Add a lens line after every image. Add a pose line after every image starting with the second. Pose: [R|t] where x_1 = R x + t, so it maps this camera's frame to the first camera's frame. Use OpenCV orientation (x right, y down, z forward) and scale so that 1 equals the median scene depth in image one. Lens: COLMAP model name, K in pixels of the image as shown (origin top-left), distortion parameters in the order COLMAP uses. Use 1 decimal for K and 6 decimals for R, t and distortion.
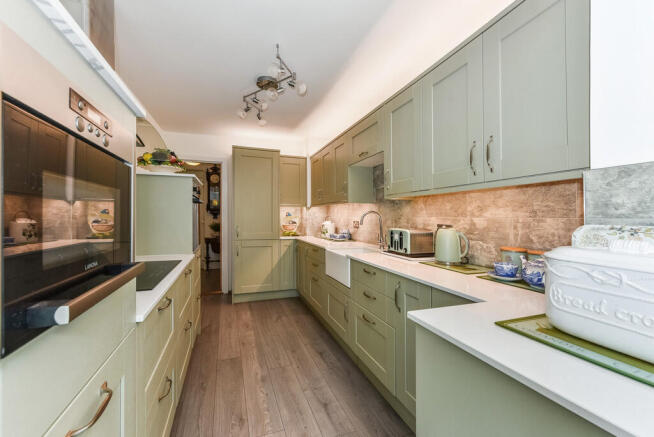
lens RADIAL K [[272.4, 0, 321.6], [0, 272.4, 210.4], [0, 0, 1]] dist [-0.002008, -0.000266]
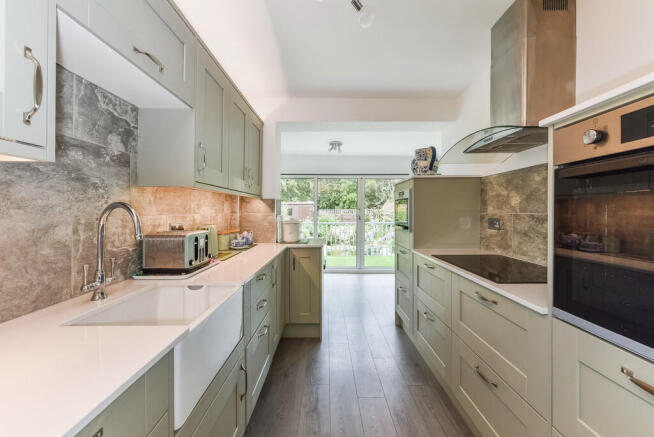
lens RADIAL K [[272.4, 0, 321.6], [0, 272.4, 210.4], [0, 0, 1]] dist [-0.002008, -0.000266]
pose [[-0.938331, 0.005077, 0.345702, -0.252015], [-0.001944, 0.999799, -0.019958, 0.027015], [-0.345733, -0.019399, -0.938132, 1.568422]]
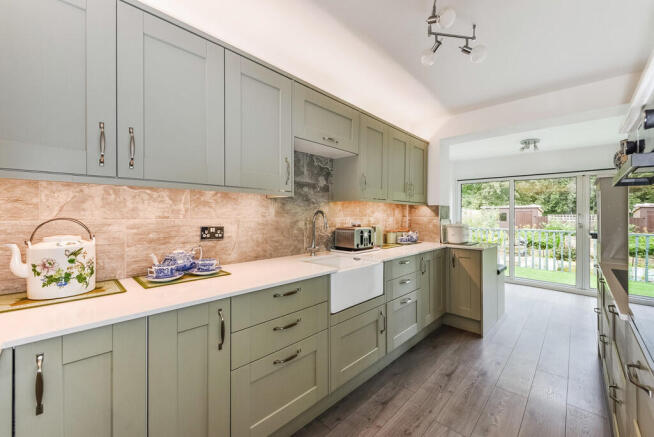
lens RADIAL K [[264.0, 0, 326.3], [0, 264.0, 216.5], [0, 0, 1]] dist [0.001145, -0.000063]
pose [[-0.451476, -0.002293, 0.892280, -0.641094], [-0.018513, 0.999806, -0.006798, 0.031917], [-0.892091, -0.019588, -0.451431, 1.662513]]
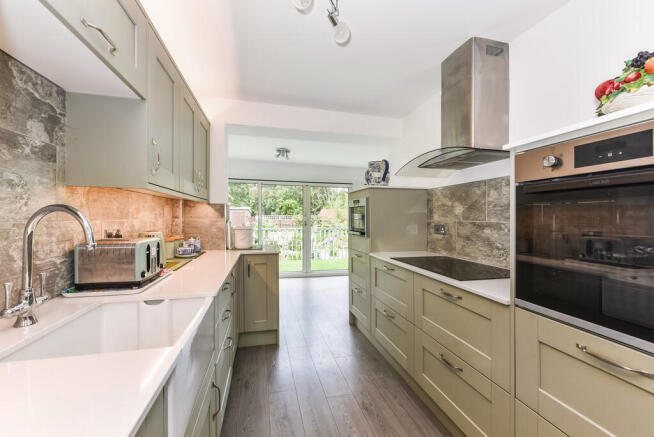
lens RADIAL K [[264.0, 0, 326.3], [0, 264.0, 216.5], [0, 0, 1]] dist [0.001145, -0.000063]
pose [[-0.994365, -0.004770, 0.105899, -0.185906], [-0.006967, 0.999768, -0.020385, 0.026052], [-0.105778, -0.021008, -0.994168, 1.578549]]
